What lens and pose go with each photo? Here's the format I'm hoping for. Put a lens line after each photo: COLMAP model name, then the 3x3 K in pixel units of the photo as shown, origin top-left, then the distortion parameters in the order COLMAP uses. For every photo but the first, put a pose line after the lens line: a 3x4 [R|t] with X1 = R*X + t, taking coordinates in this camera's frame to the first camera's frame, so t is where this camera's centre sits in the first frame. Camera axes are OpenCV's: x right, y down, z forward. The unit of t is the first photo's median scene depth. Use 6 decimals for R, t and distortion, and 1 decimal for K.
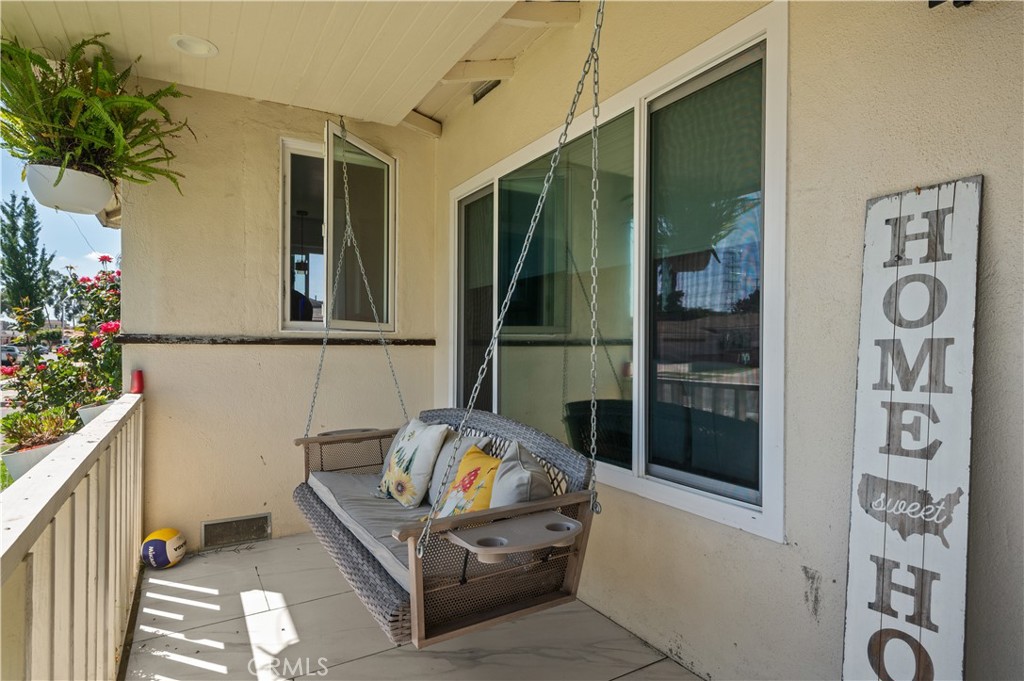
lens RADIAL K [[560.4, 0, 510.0], [0, 560.4, 347.1], [0, 0, 1]] dist [-0.000871, -0.000554]
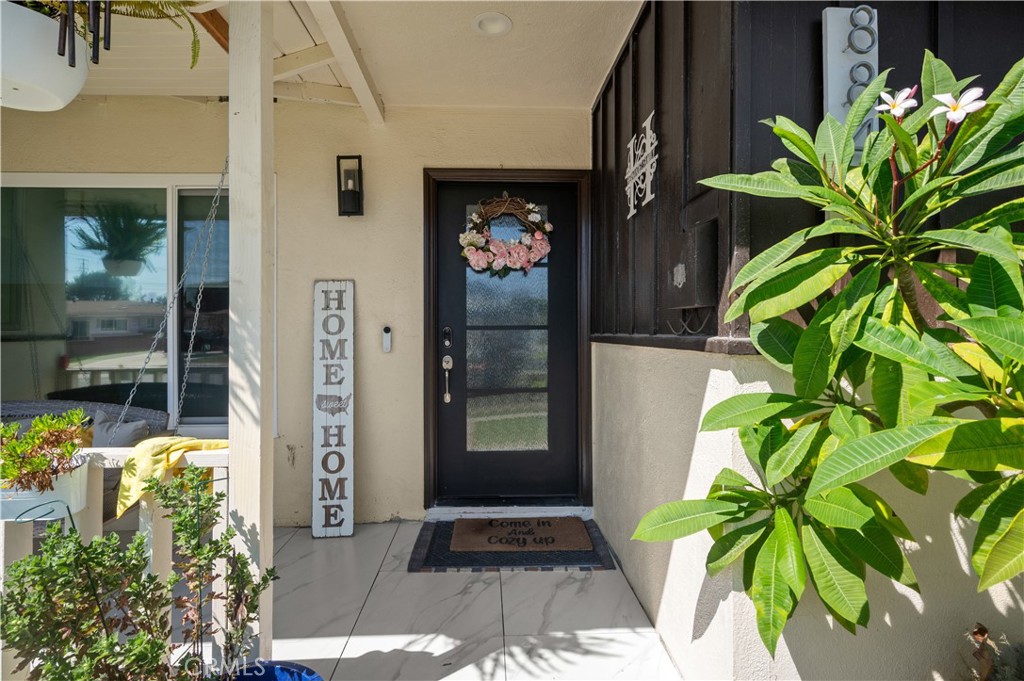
lens RADIAL K [[519.1, 0, 510.1], [0, 519.1, 331.7], [0, 0, 1]] dist [0.000290, 0.000003]
pose [[0.456734, -0.008090, 0.889567, -1.025471], [0.010137, 0.999941, 0.003889, -0.050198], [-0.889546, 0.007241, 0.456789, -0.806923]]
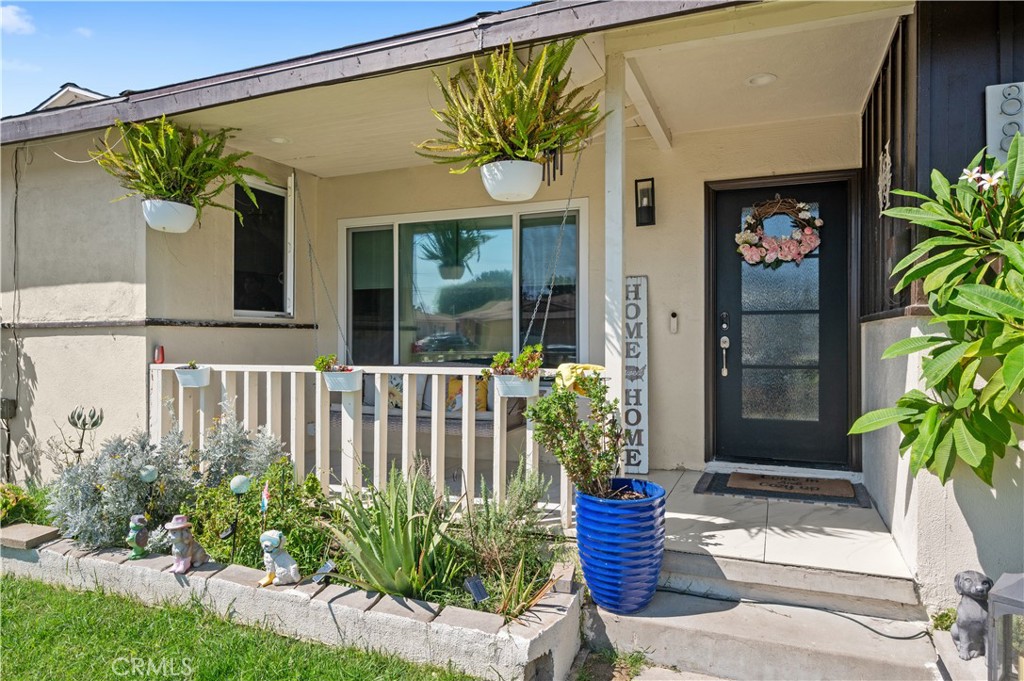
lens RADIAL K [[641.4, 0, 512.2], [0, 641.4, 334.4], [0, 0, 1]] dist [0.001451, 0.001388]
pose [[0.790465, -0.005473, 0.612483, -2.142193], [0.009254, 0.999953, -0.003007, 0.058435], [-0.612437, 0.008045, 0.790478, -1.548000]]
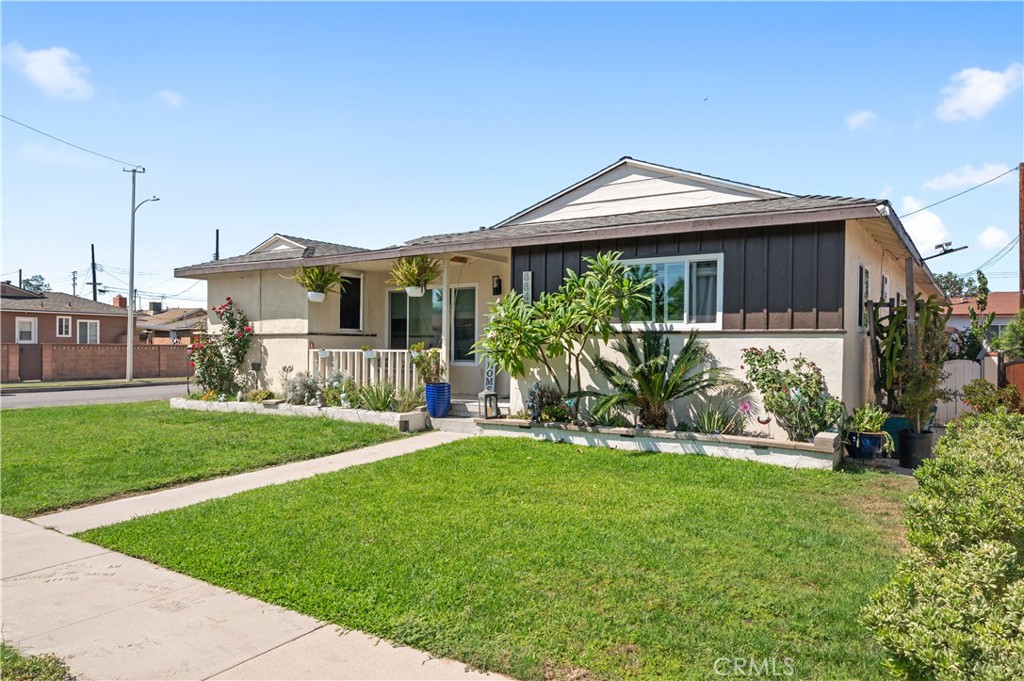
lens RADIAL K [[641.4, 0, 512.2], [0, 641.4, 334.4], [0, 0, 1]] dist [0.001451, 0.001388]
pose [[0.887864, 0.003925, 0.460089, -3.250003], [0.002963, 0.999894, -0.014249, 0.115834], [-0.460096, 0.014014, 0.887759, -7.336038]]
